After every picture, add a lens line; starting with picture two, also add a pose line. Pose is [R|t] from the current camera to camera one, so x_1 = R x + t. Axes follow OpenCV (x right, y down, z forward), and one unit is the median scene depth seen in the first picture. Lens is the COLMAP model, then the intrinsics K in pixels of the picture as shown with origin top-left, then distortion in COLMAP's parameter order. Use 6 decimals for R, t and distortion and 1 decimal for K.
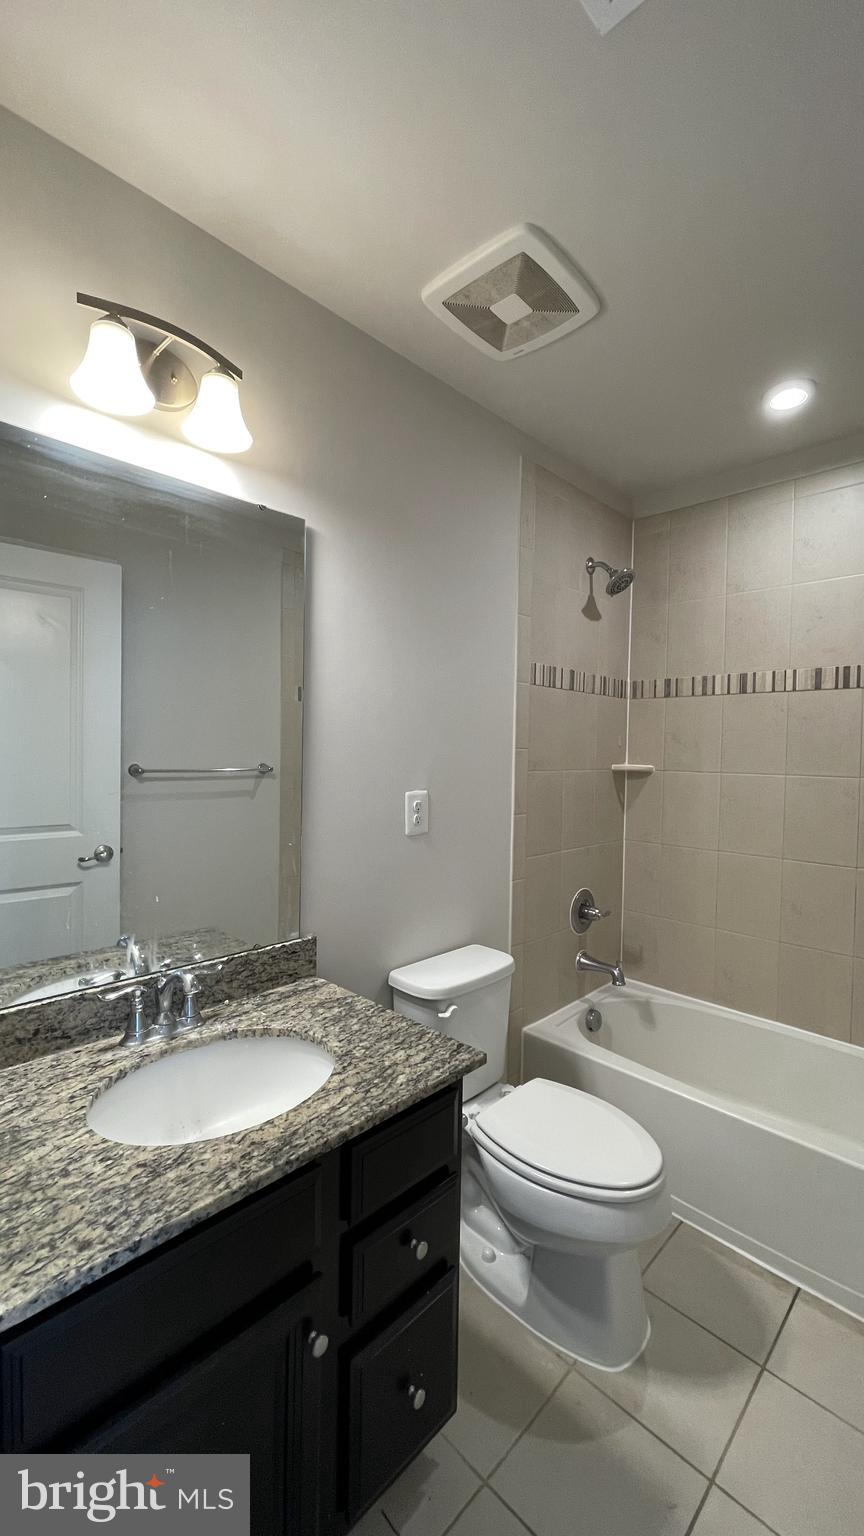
lens RADIAL K [[627.2, 0, 437.0], [0, 627.2, 767.8], [0, 0, 1]] dist [0.012957, 0.001950]
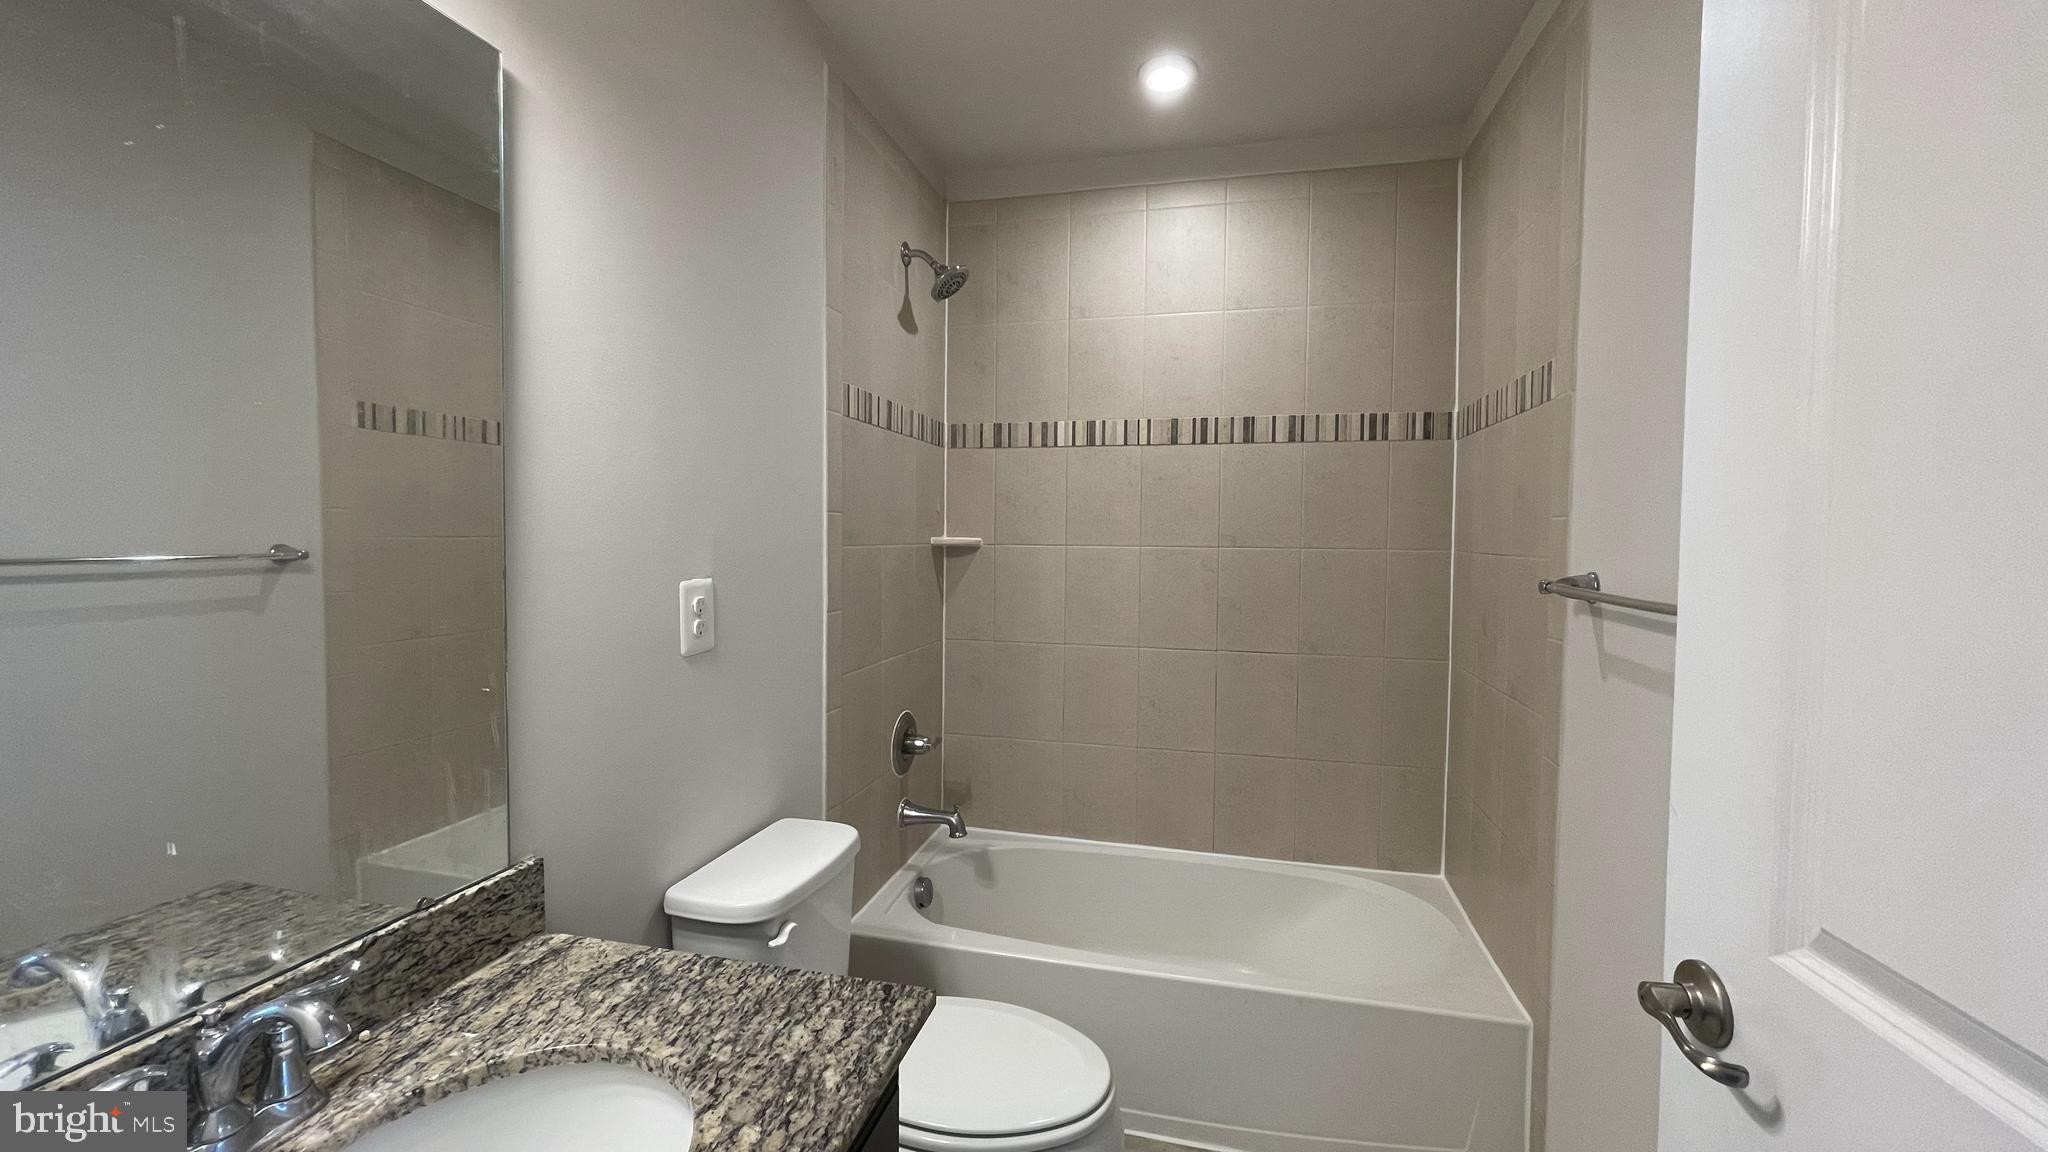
lens RADIAL K [[836.3, 0, 1020.5], [0, 836.3, 569.4], [0, 0, 1]] dist [0.012957, 0.001950]
pose [[0.866444, -0.029486, 0.498403, -0.147762], [0.018719, 0.999471, 0.026588, 0.010447], [-0.498923, -0.013708, 0.866538, 0.143135]]
